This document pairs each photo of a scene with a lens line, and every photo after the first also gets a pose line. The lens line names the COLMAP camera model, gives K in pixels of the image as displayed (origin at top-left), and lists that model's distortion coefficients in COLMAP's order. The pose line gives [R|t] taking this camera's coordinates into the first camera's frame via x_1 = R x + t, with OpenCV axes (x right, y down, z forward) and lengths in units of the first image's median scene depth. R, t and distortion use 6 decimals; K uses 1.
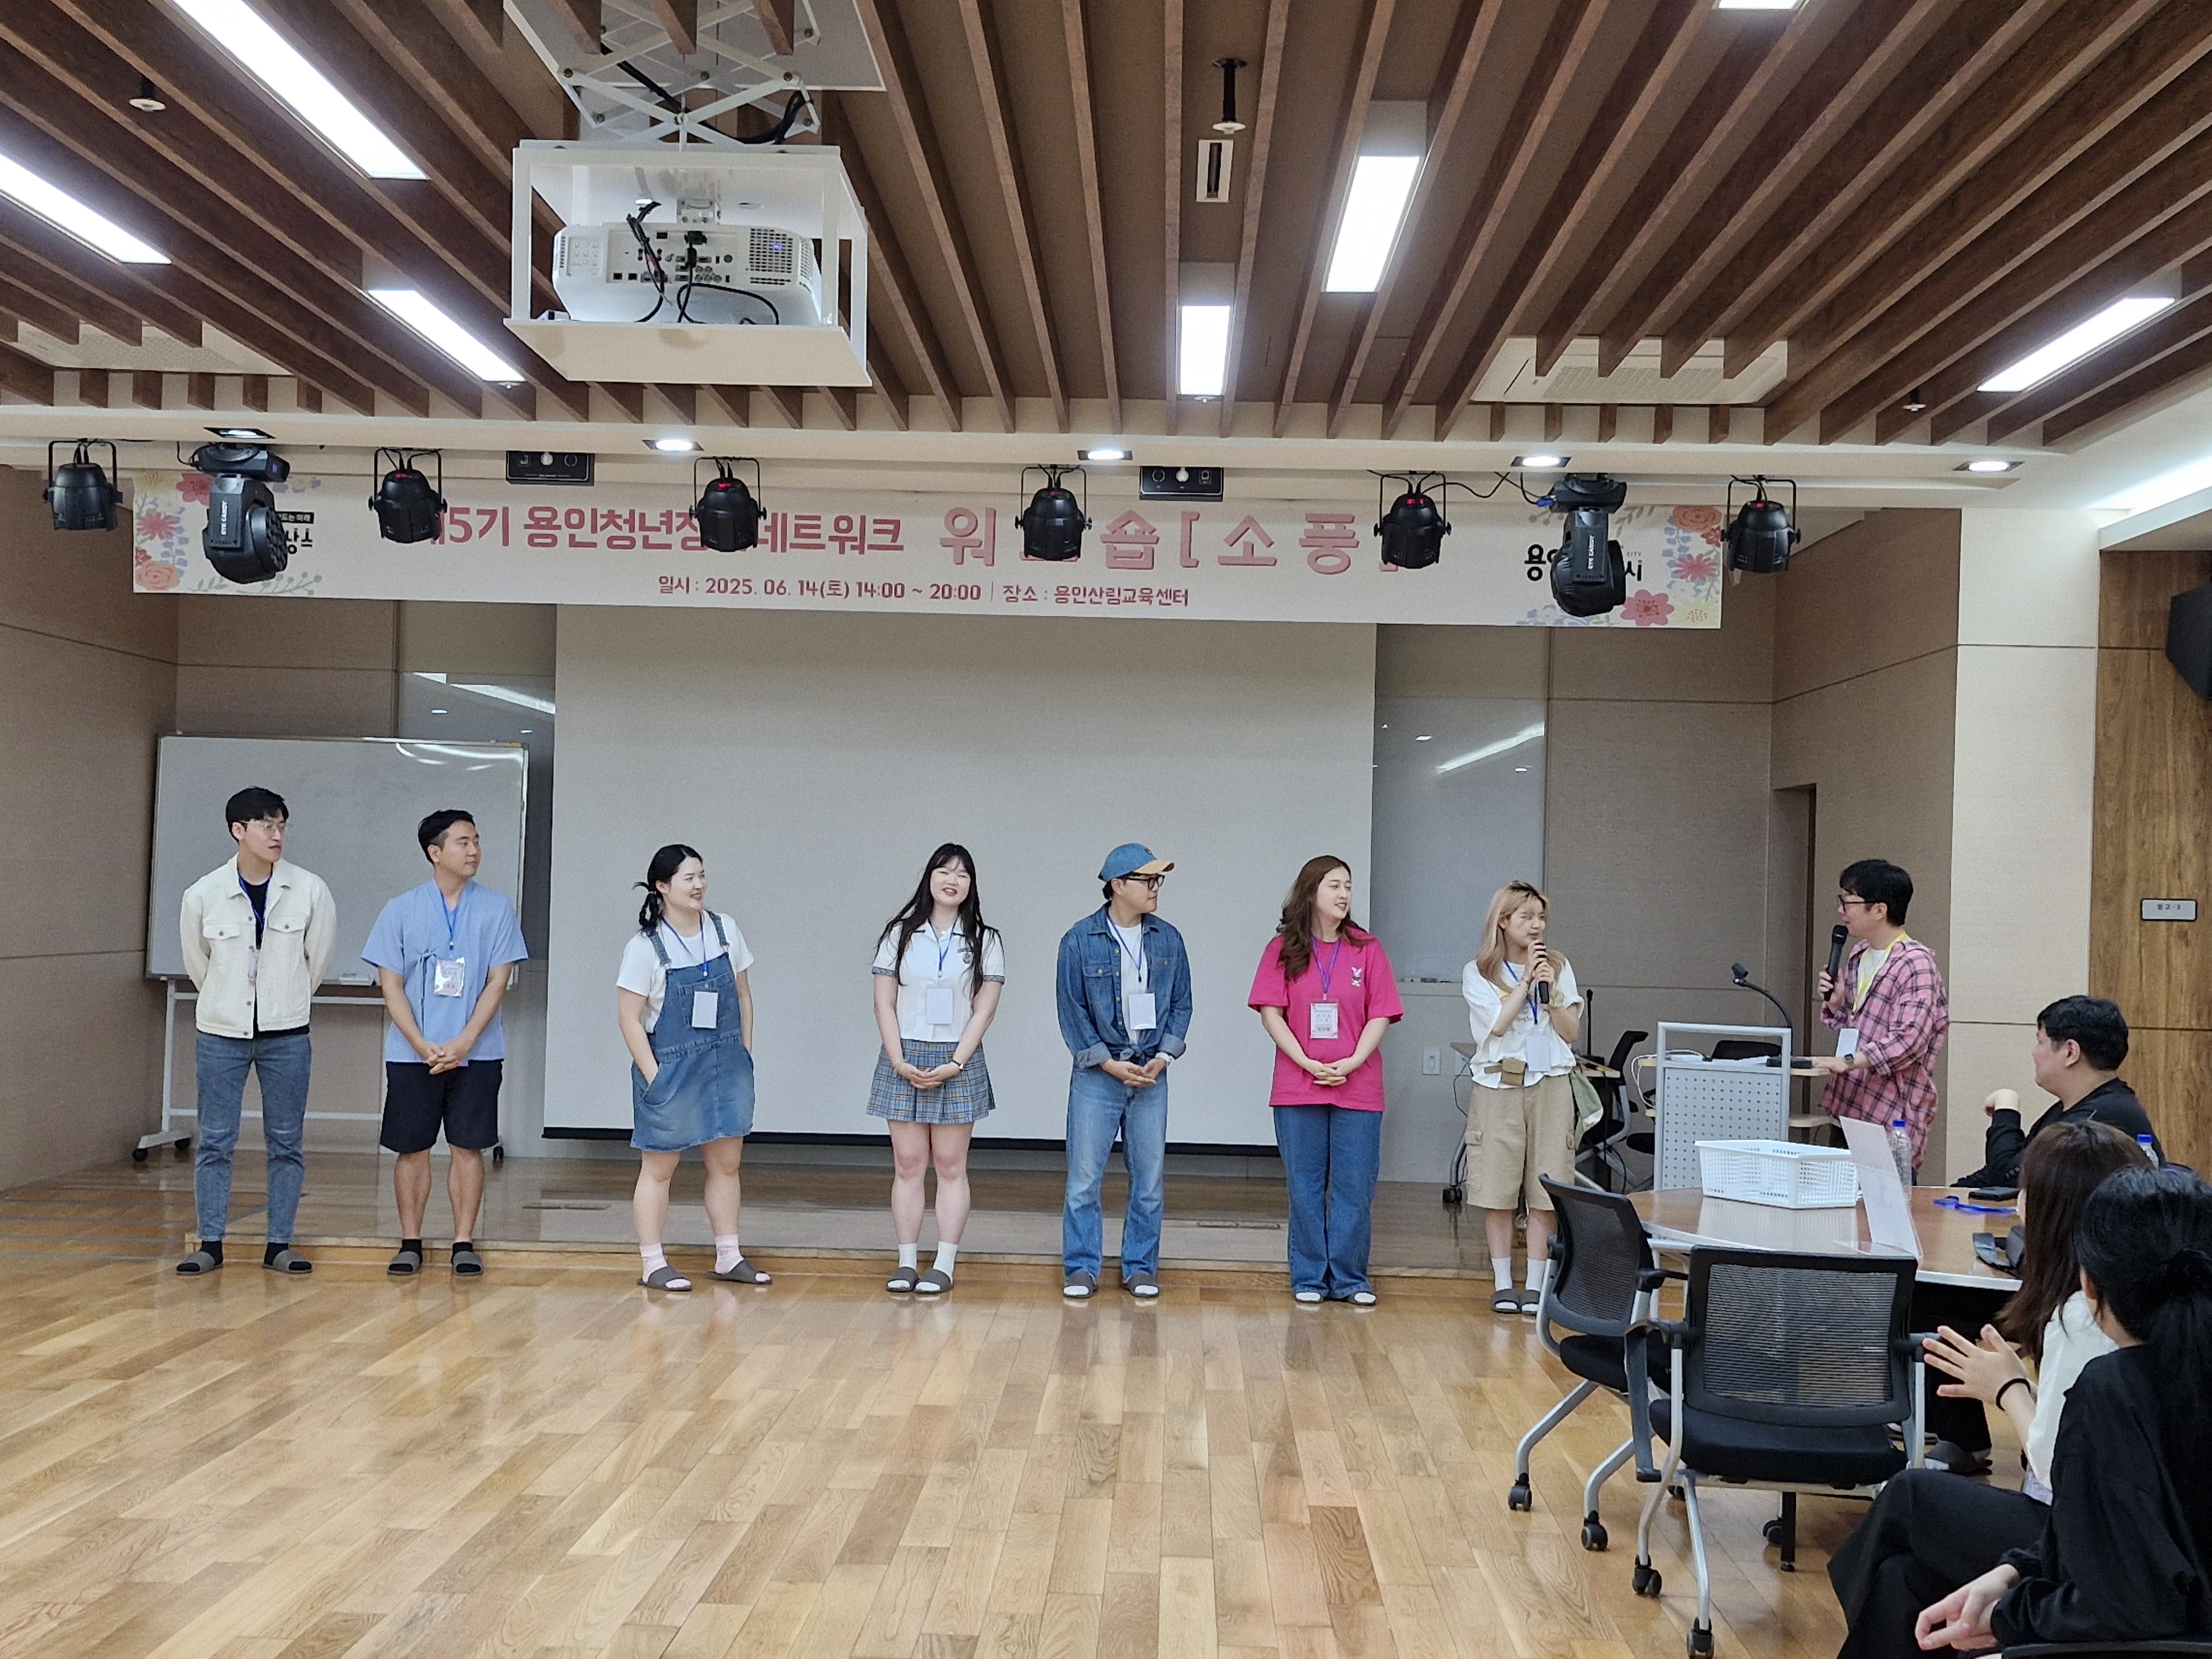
lens RADIAL K [[2662.2, 0, 1078.1], [0, 2662.2, 834.6], [0, 0, 1]] dist [0.184032, -0.438950]
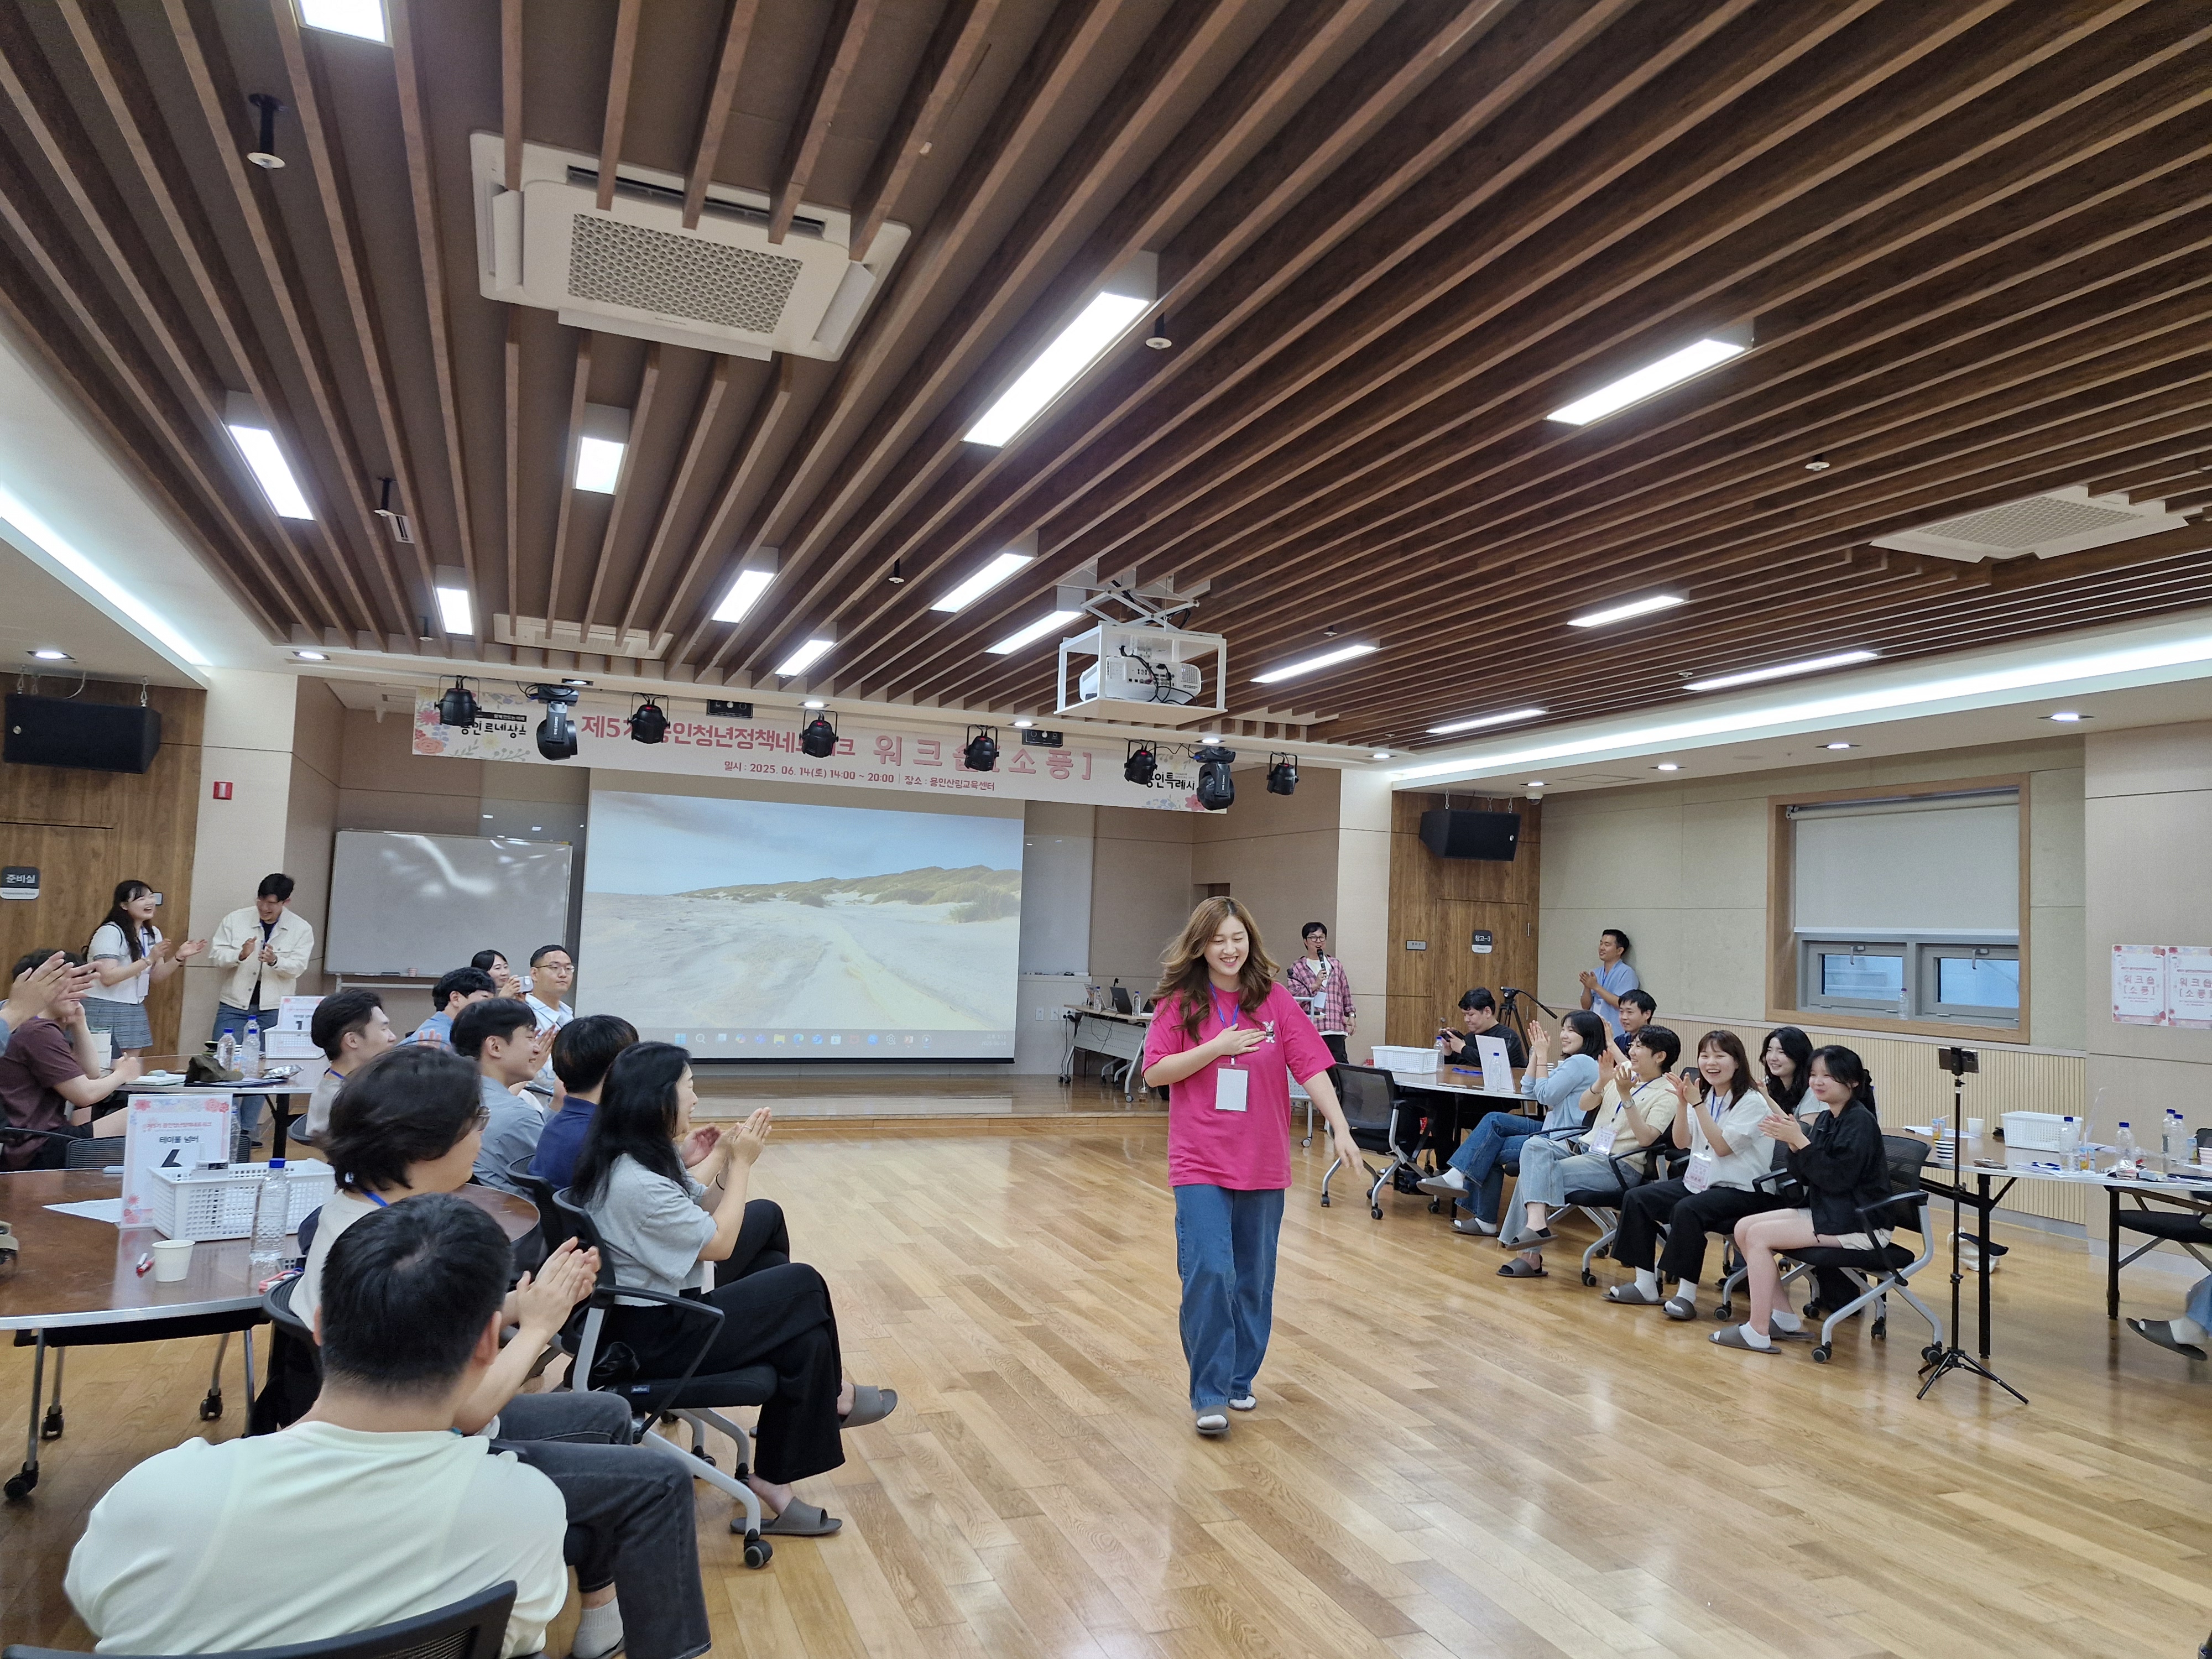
lens RADIAL K [[1514.8, 0, 1129.4], [0, 1514.8, 831.2], [0, 0, 1]] dist [0.090918, -0.119767]
pose [[0.913140, 0.038027, 0.405868, -0.371854], [-0.023507, 0.998895, -0.040702, -0.011719], [-0.406967, 0.027626, 0.913025, -0.106711]]
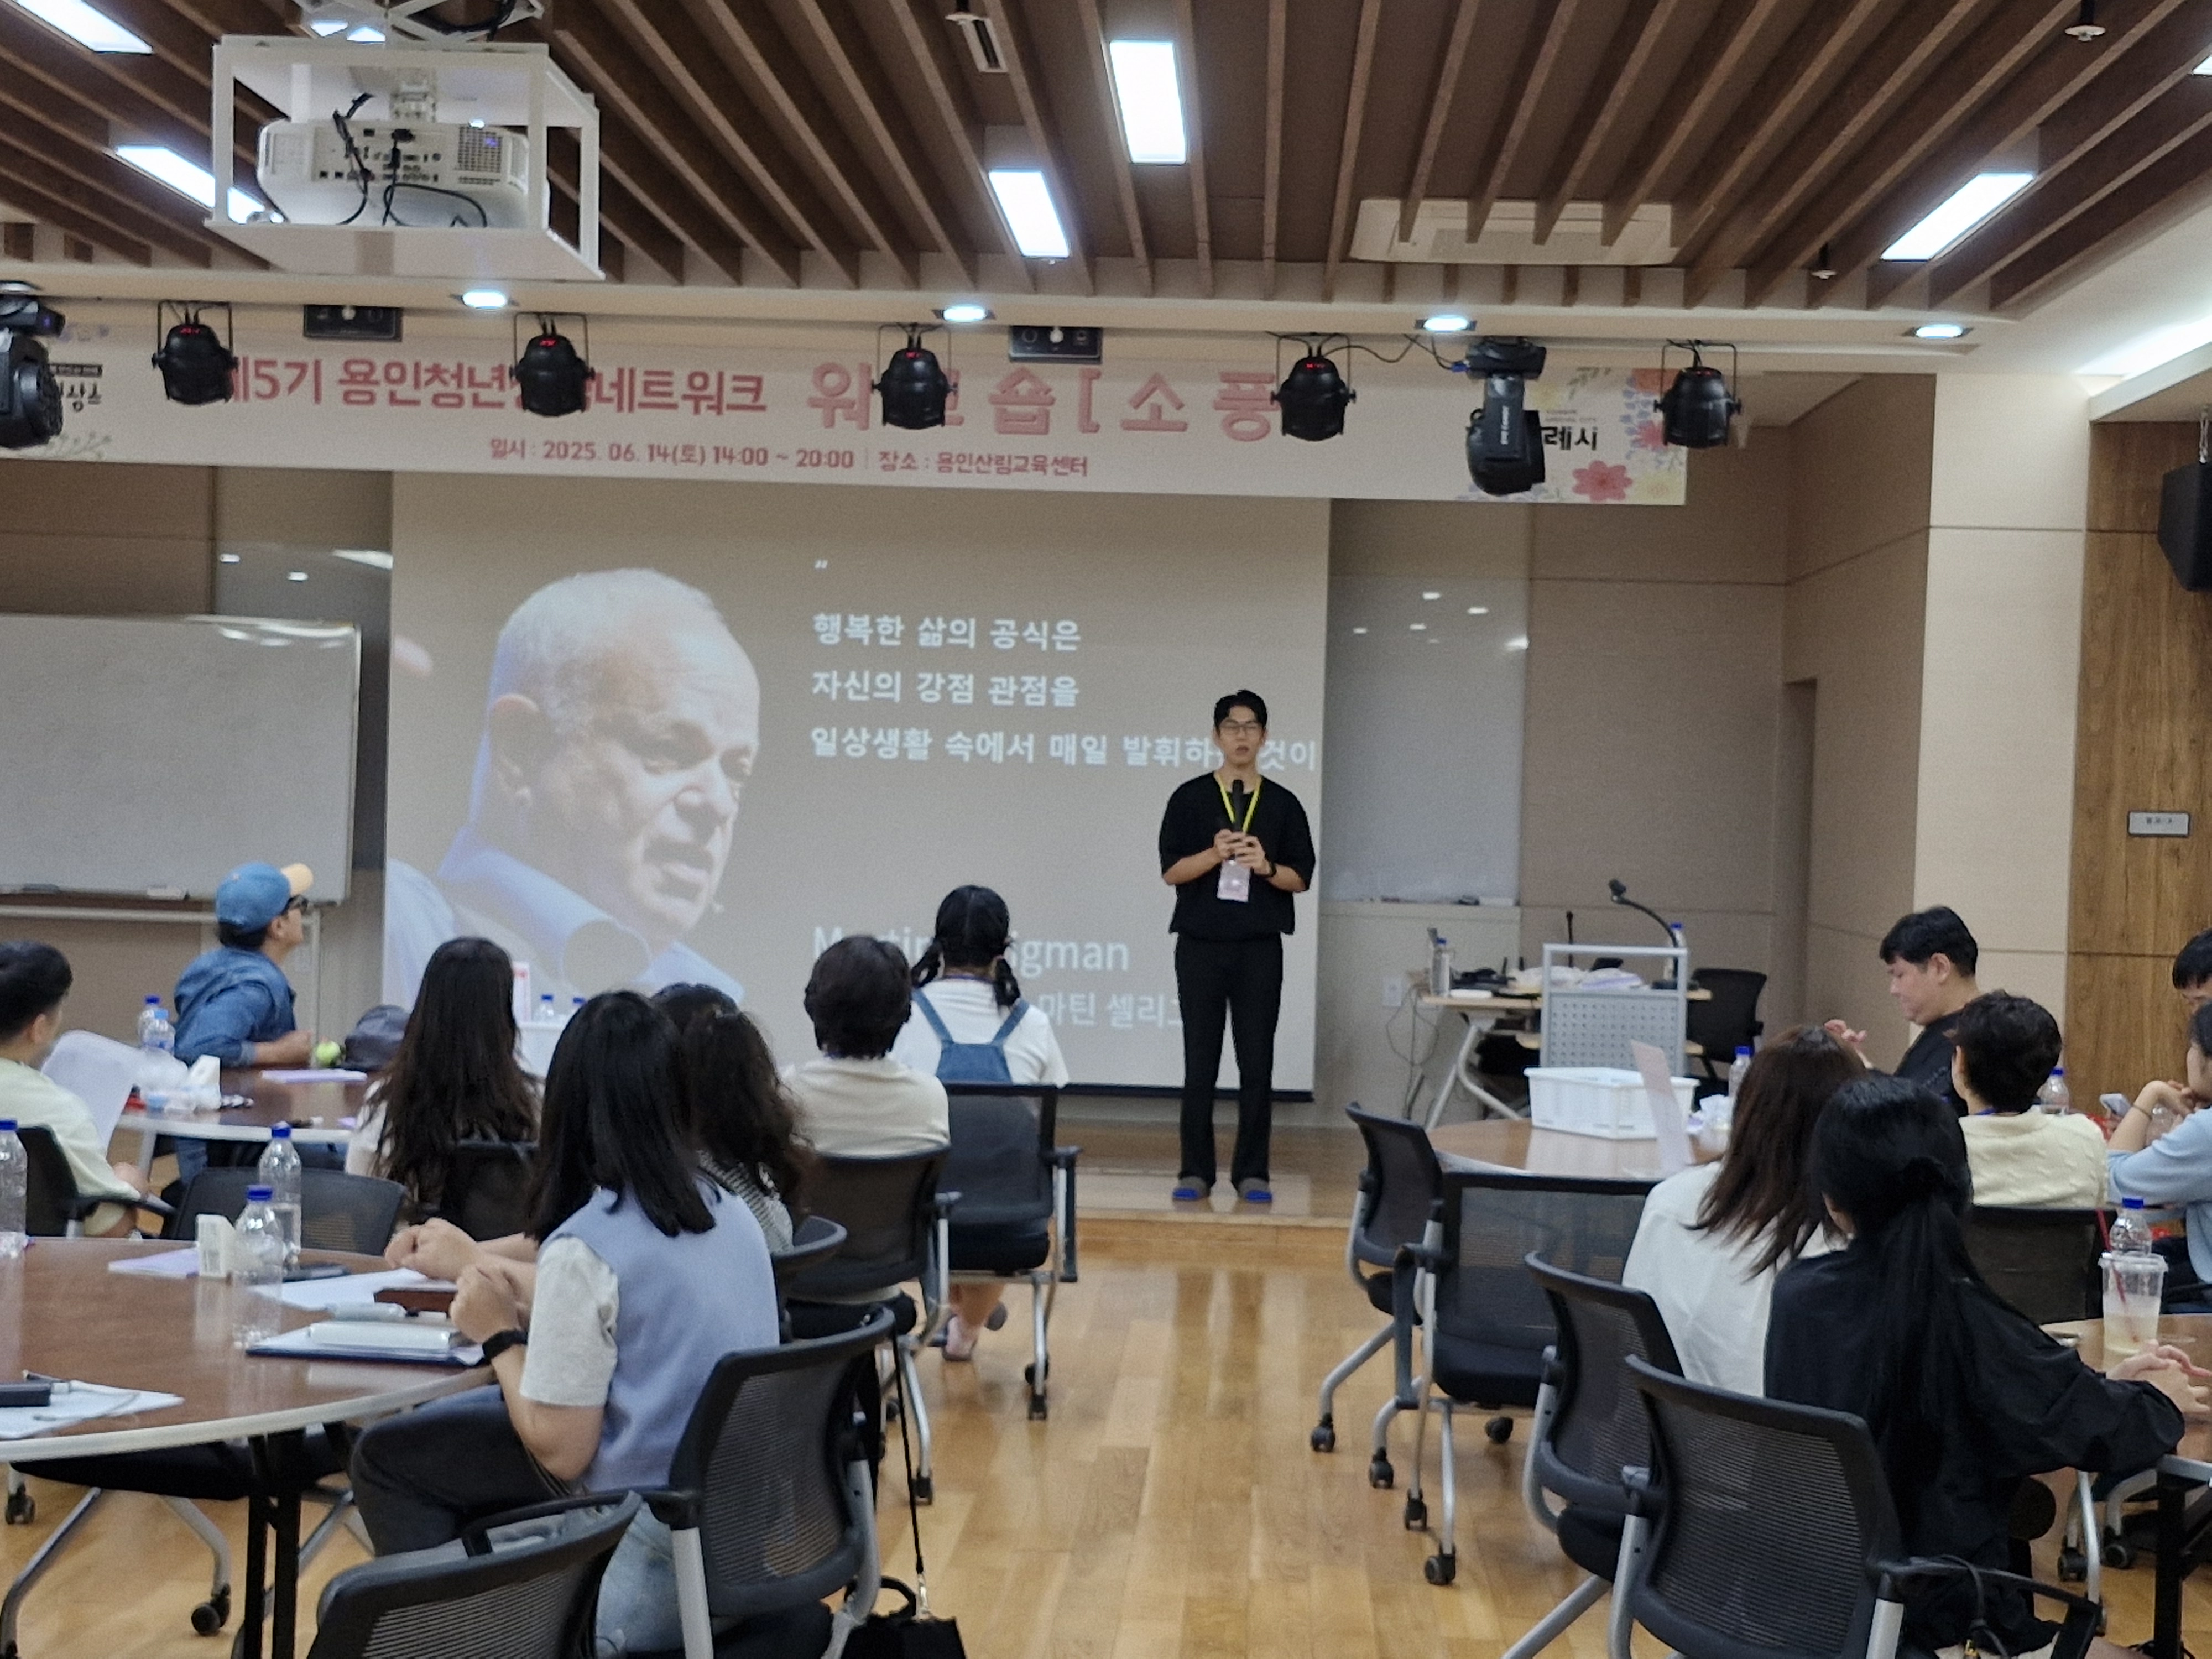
lens RADIAL K [[3328.9, 0, 1106.0], [0, 3328.9, 829.5], [0, 0, 1]] dist [0.183763, -0.453369]
pose [[0.999904, 0.005293, -0.012779, 0.069670], [-0.004868, 0.999441, 0.033083, -0.005711], [0.012947, -0.033018, 0.999371, -0.123726]]
